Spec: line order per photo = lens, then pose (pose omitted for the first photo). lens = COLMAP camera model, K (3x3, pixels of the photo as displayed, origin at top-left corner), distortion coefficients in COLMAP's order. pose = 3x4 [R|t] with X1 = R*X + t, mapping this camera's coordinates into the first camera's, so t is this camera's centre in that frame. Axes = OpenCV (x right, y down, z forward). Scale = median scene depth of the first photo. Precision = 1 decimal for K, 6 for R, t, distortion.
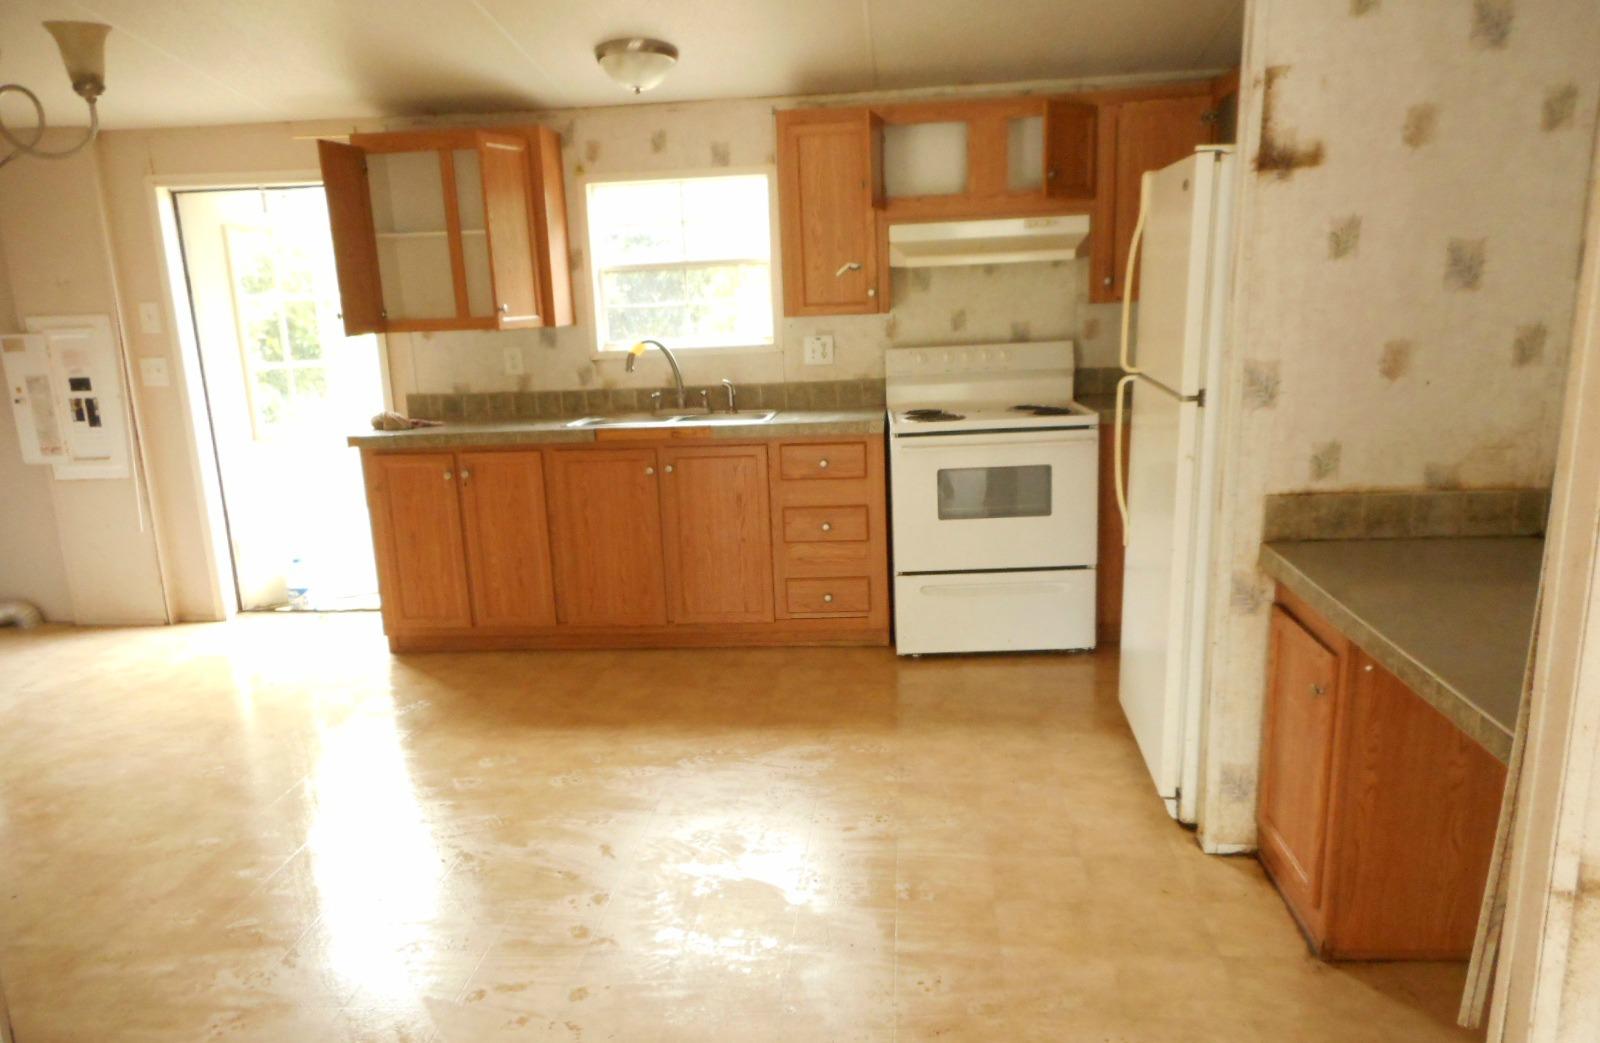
lens RADIAL K [[1212.2, 0, 804.1], [0, 1212.2, 599.8], [0, 0, 1]] dist [0.023454, -0.004651]
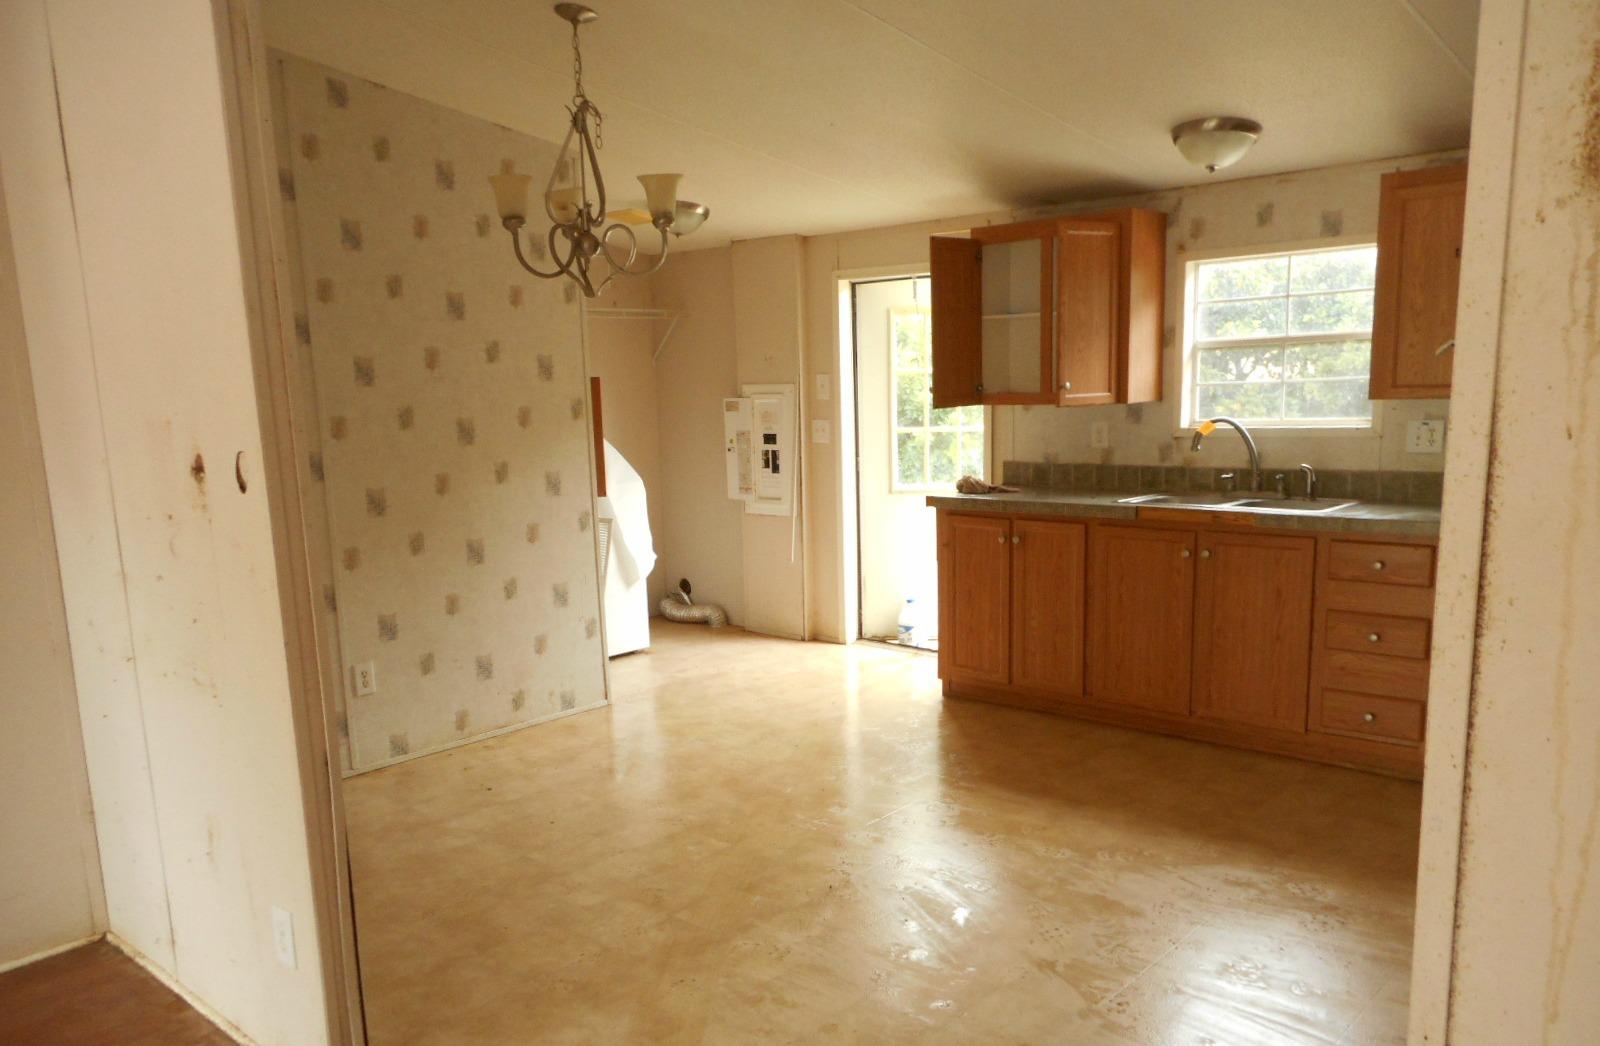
lens RADIAL K [[1212.2, 0, 804.1], [0, 1212.2, 601.3], [0, 0, 1]] dist [0.023454, -0.004651]
pose [[0.800285, 0.124895, -0.586468, 0.194897], [-0.151438, 0.988459, 0.003854, -0.025693], [0.580181, 0.085729, 0.809963, 0.041123]]
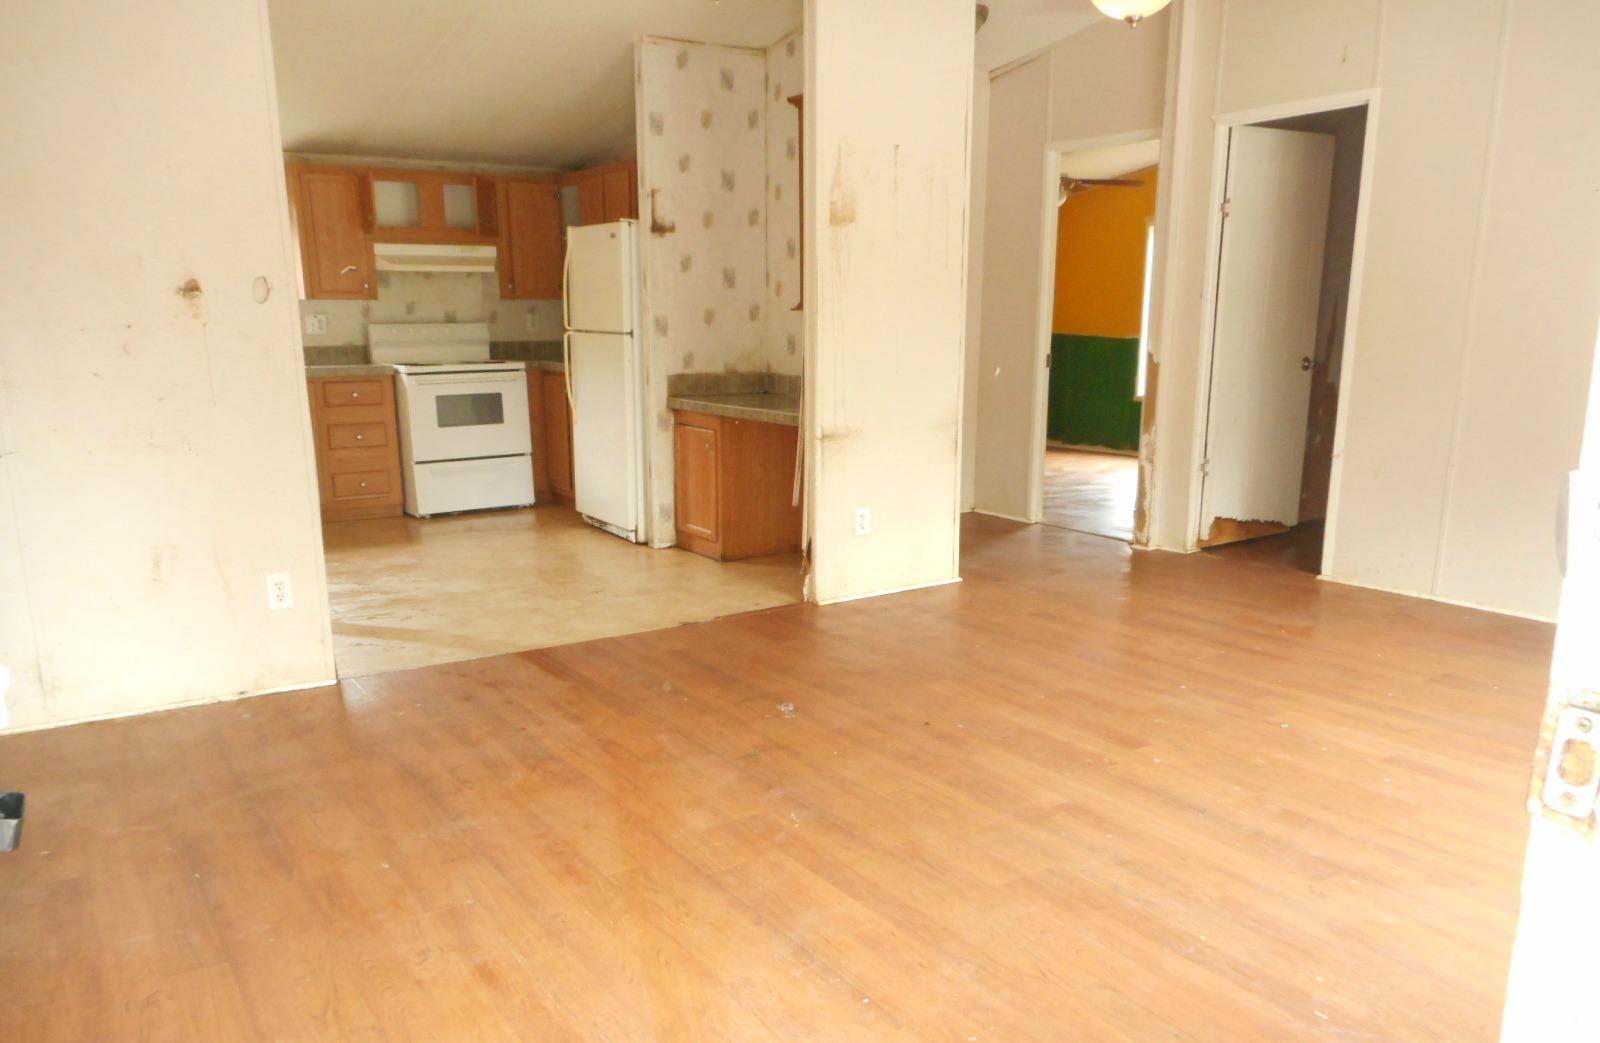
lens RADIAL K [[1212.2, 0, 804.1], [0, 1212.2, 599.8], [0, 0, 1]] dist [0.023454, -0.004651]
pose [[0.784538, -0.109293, 0.610374, -0.486027], [0.129345, 0.991535, 0.011291, 0.193017], [-0.606441, 0.070091, 0.792033, -0.524369]]
